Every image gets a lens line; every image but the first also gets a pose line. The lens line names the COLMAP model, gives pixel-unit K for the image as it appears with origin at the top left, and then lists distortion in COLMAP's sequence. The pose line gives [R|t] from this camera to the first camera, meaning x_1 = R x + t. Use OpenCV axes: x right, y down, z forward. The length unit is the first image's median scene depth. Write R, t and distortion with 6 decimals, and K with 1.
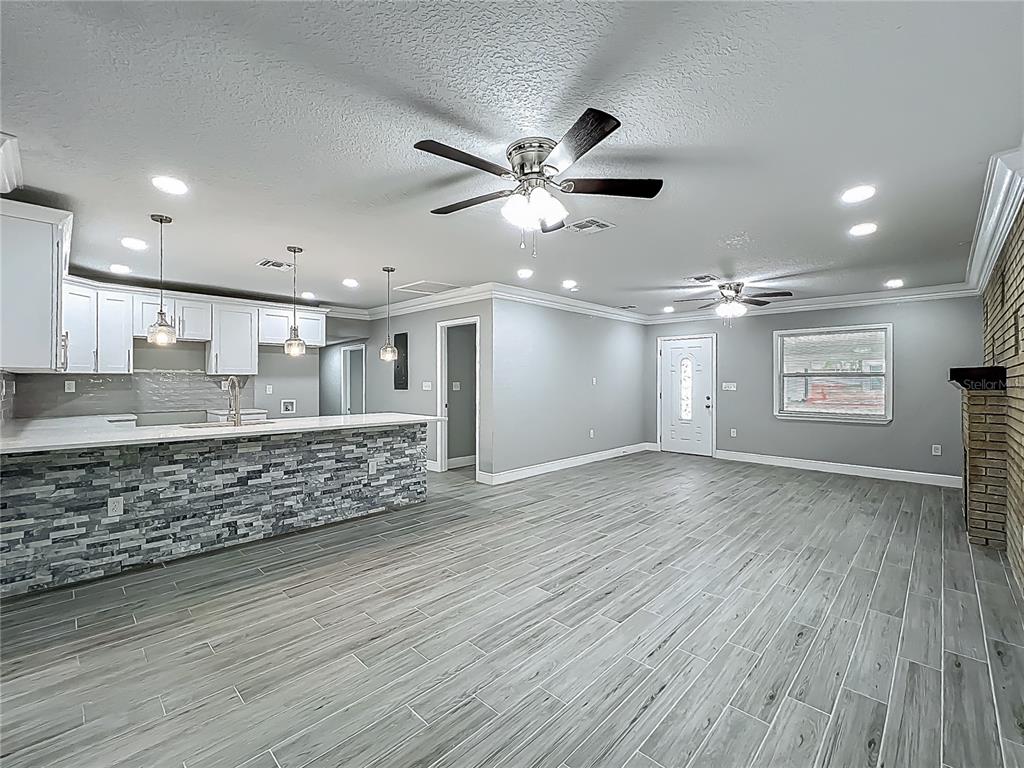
lens RADIAL K [[446.2, 0, 508.9], [0, 446.2, 380.5], [0, 0, 1]] dist [-0.003433, -0.000083]
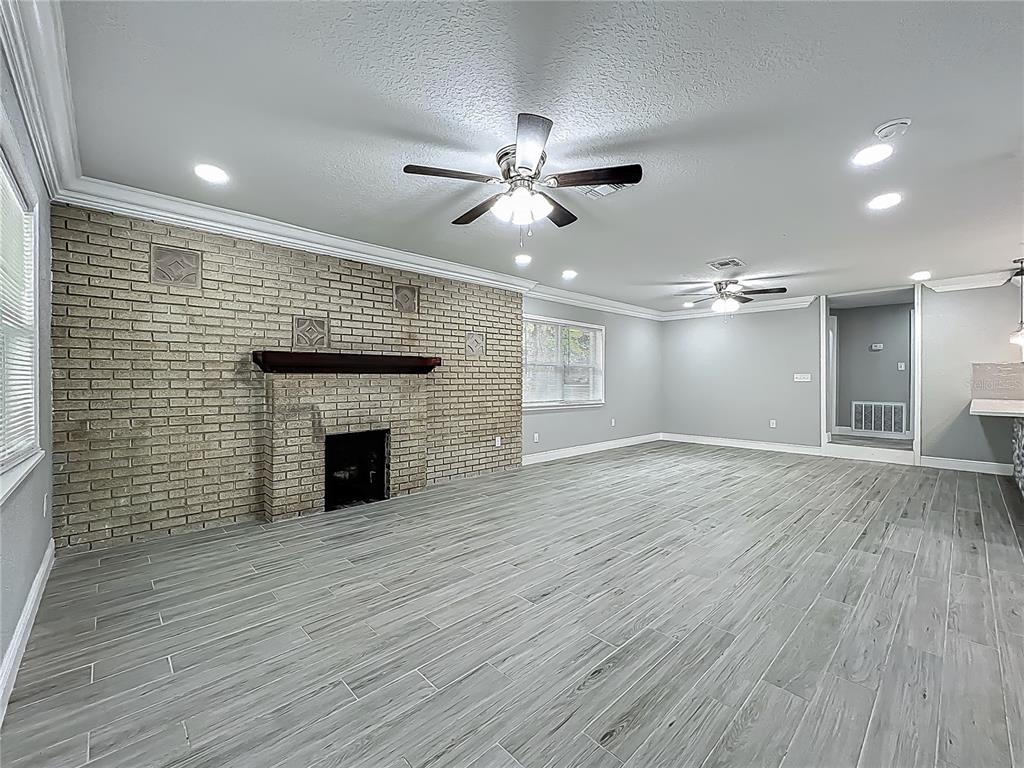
lens RADIAL K [[416.0, 0, 492.1], [0, 416.0, 386.6], [0, 0, 1]] dist [-0.005363, 0.001291]
pose [[-0.996612, -0.004309, 0.082136, 0.611102], [-0.003231, 0.999907, 0.013252, 0.034323], [-0.082185, 0.012942, -0.996533, 1.785380]]
